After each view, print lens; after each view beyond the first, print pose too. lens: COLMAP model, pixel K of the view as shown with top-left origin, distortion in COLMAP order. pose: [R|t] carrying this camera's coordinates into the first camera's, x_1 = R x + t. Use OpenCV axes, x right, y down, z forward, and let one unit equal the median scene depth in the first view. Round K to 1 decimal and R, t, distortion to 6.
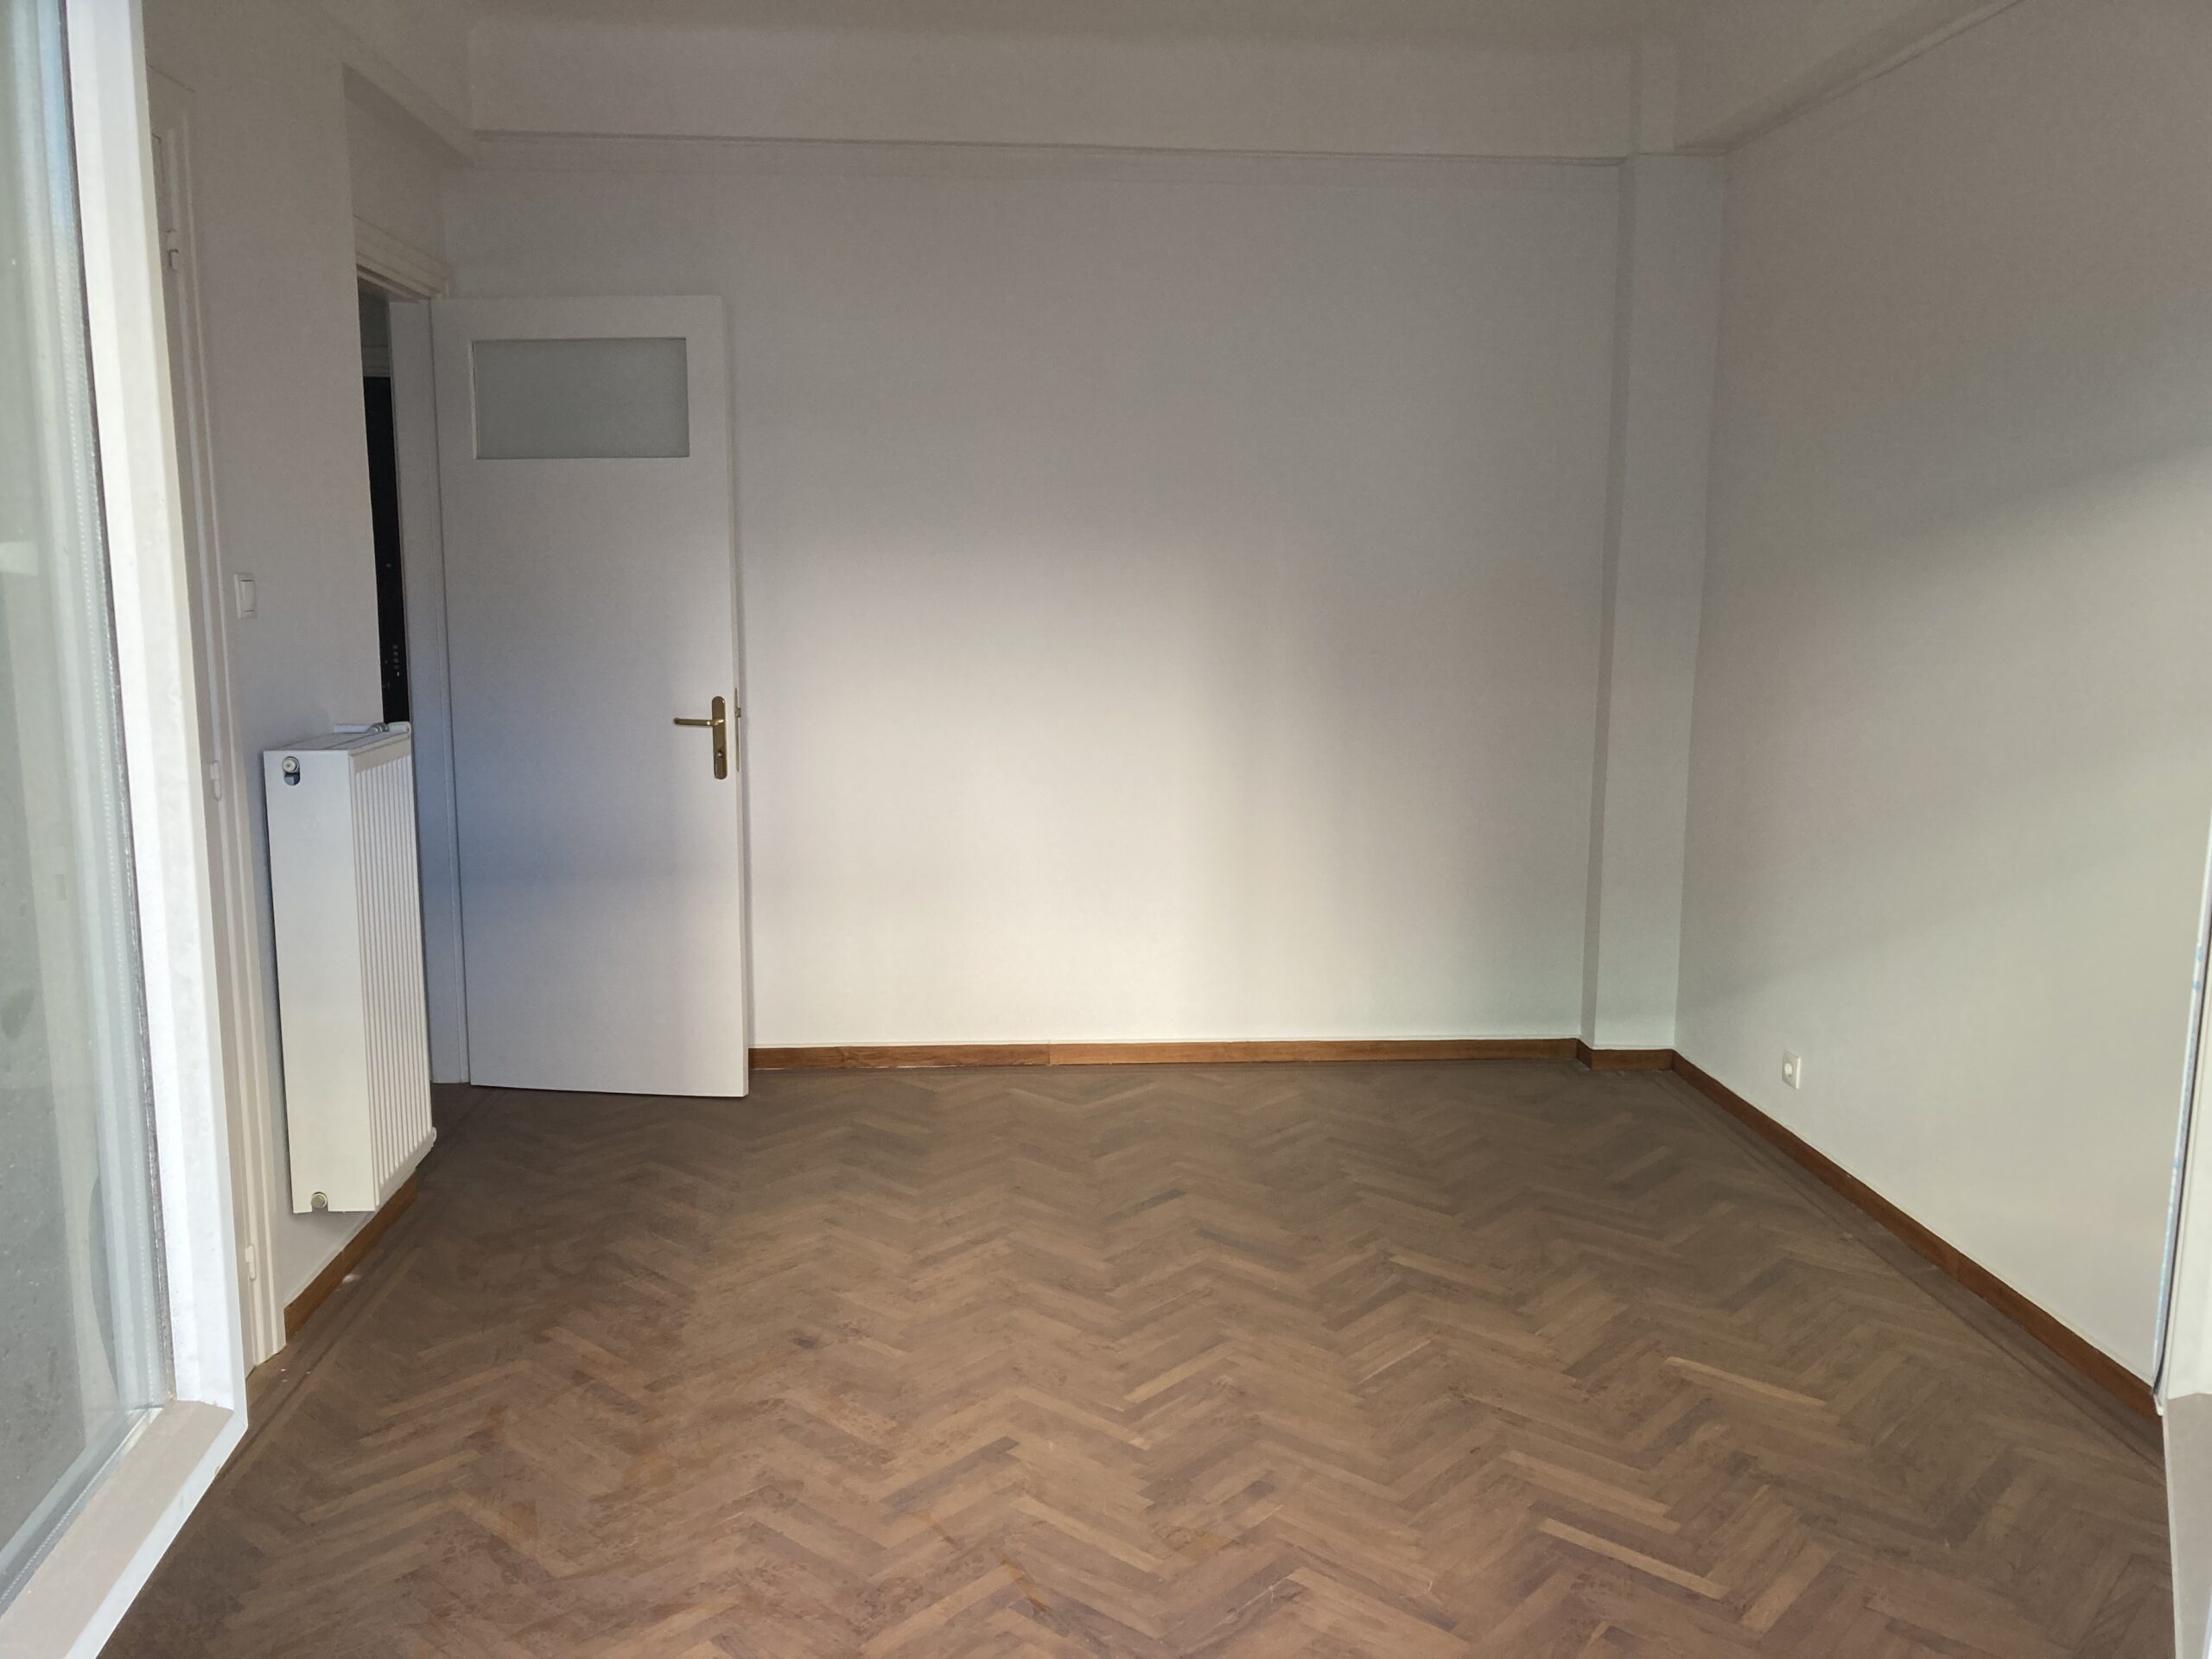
lens RADIAL K [[1818.7, 0, 1088.8], [0, 1818.7, 829.6], [0, 0, 1]] dist [0.050496, -0.030786]
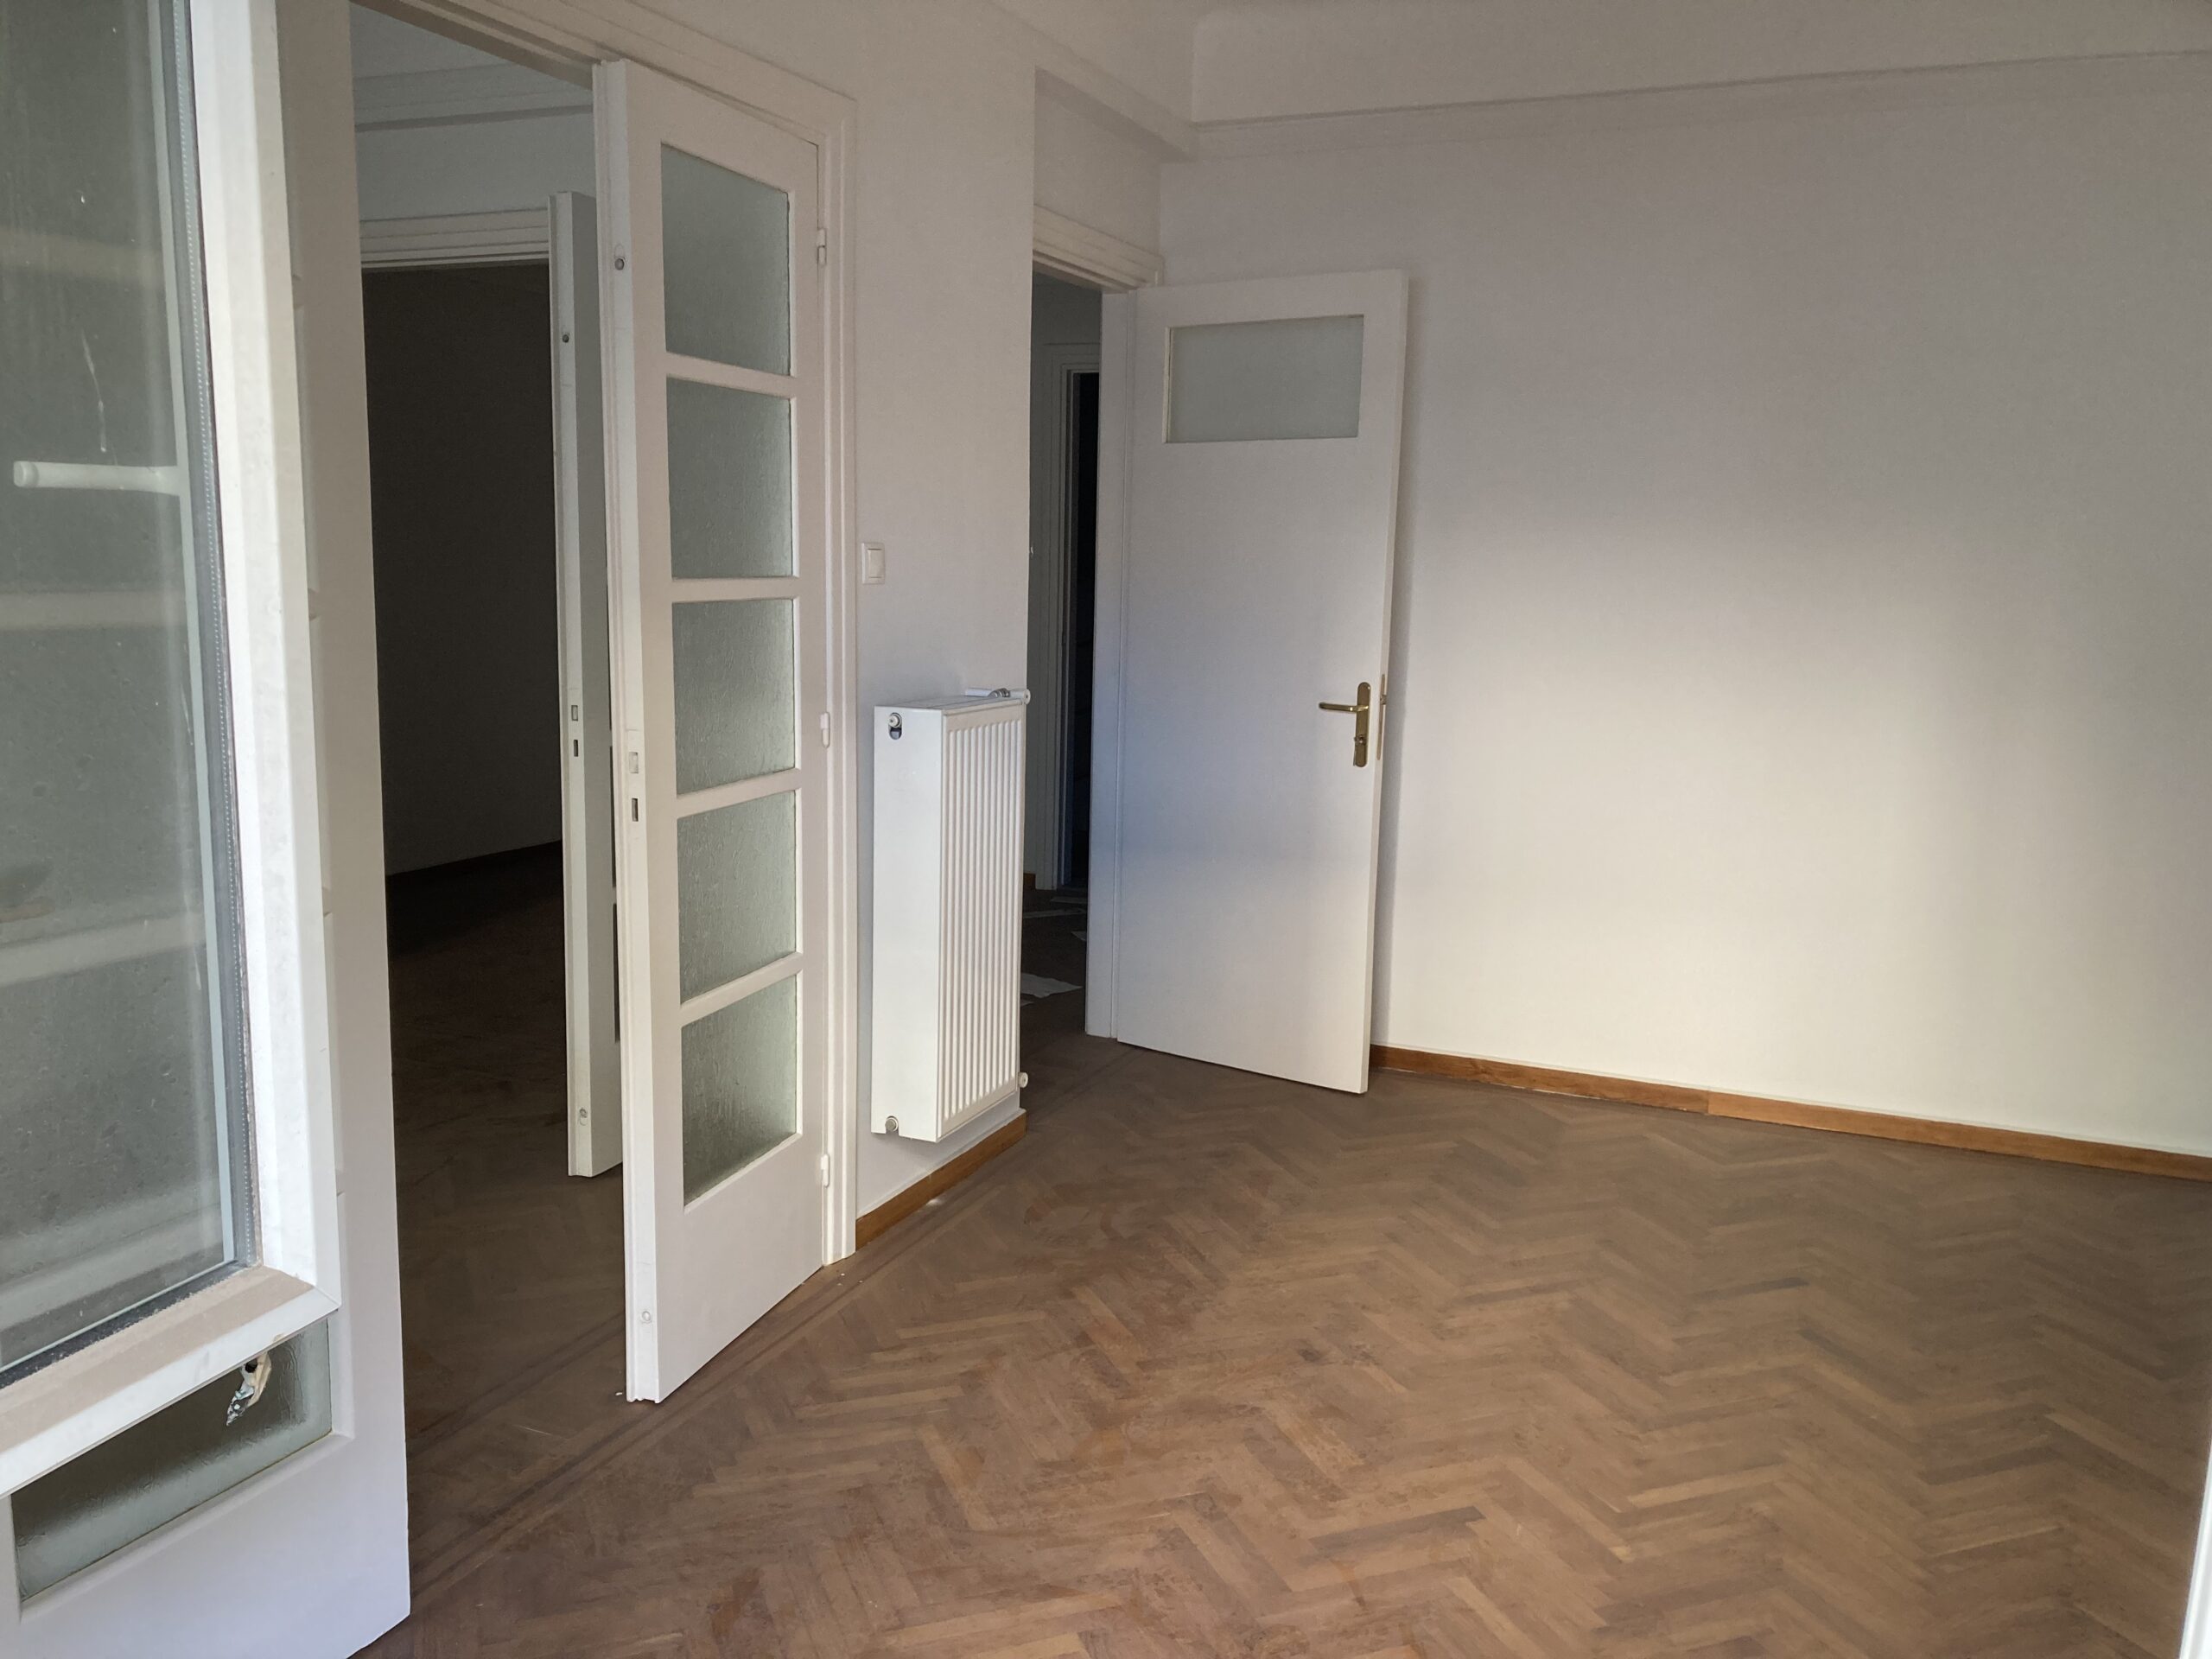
lens RADIAL K [[1818.7, 0, 1096.3], [0, 1818.7, 817.0], [0, 0, 1]] dist [0.050496, -0.030786]
pose [[0.895151, 0.084631, -0.437656, 0.140922], [-0.087248, 0.996086, 0.014165, -0.003468], [0.437142, 0.025505, 0.899031, 0.087088]]
